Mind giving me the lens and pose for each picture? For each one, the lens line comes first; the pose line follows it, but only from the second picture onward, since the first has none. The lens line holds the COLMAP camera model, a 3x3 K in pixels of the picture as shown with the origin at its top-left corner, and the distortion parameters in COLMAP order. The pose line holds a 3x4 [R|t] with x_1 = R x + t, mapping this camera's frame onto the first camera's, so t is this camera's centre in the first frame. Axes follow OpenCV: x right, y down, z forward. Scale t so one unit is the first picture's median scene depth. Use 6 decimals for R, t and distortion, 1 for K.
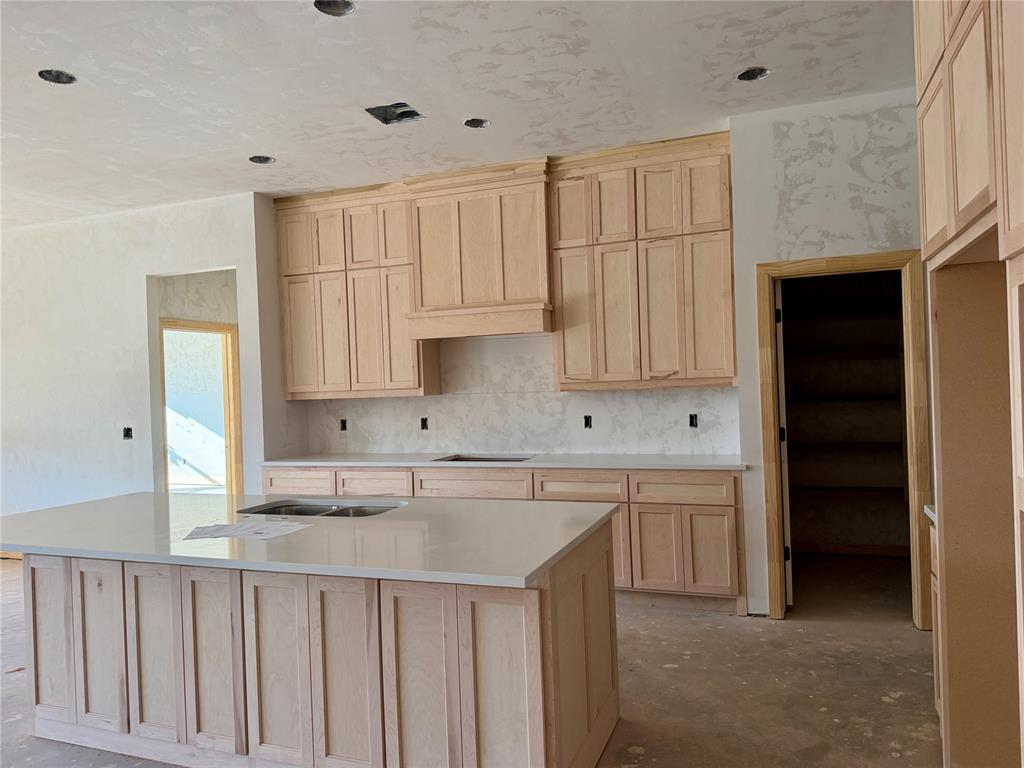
lens RADIAL K [[718.7, 0, 512.0], [0, 718.7, 384.0], [0, 0, 1]] dist [0.133920, -0.225766]
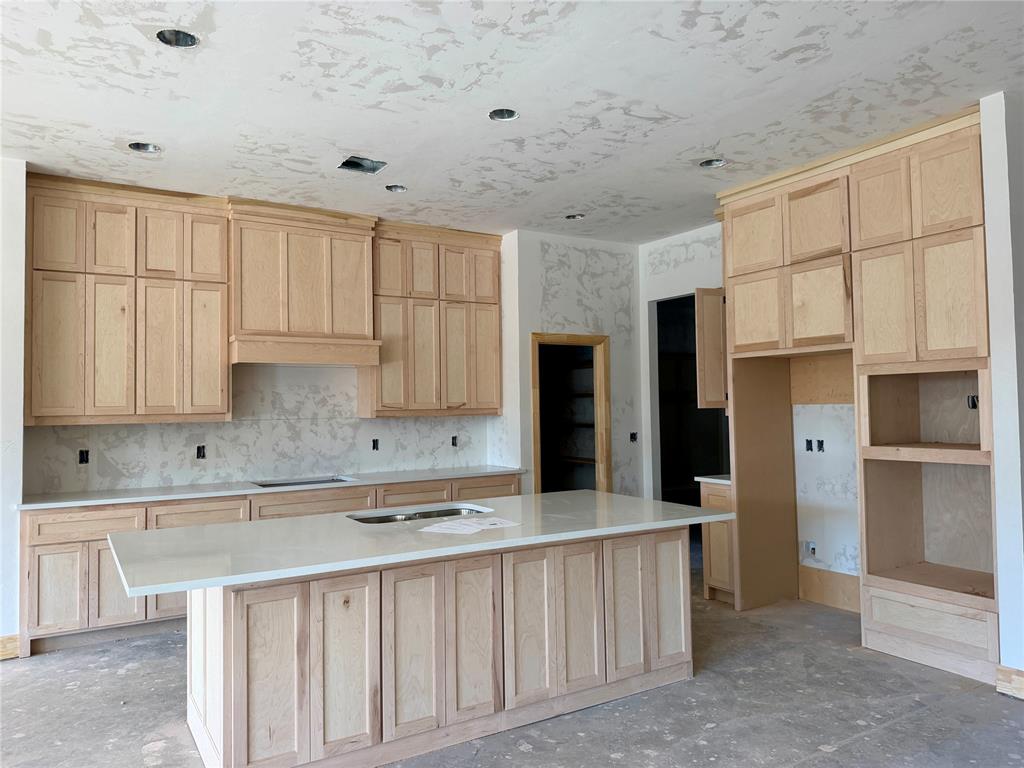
lens RADIAL K [[718.7, 0, 512.0], [0, 718.7, 384.0], [0, 0, 1]] dist [0.133920, -0.225766]
pose [[0.611663, 0.050147, 0.789528, -0.697699], [-0.008302, 0.998341, -0.056978, 0.020020], [-0.791075, 0.028297, 0.611064, 0.116593]]
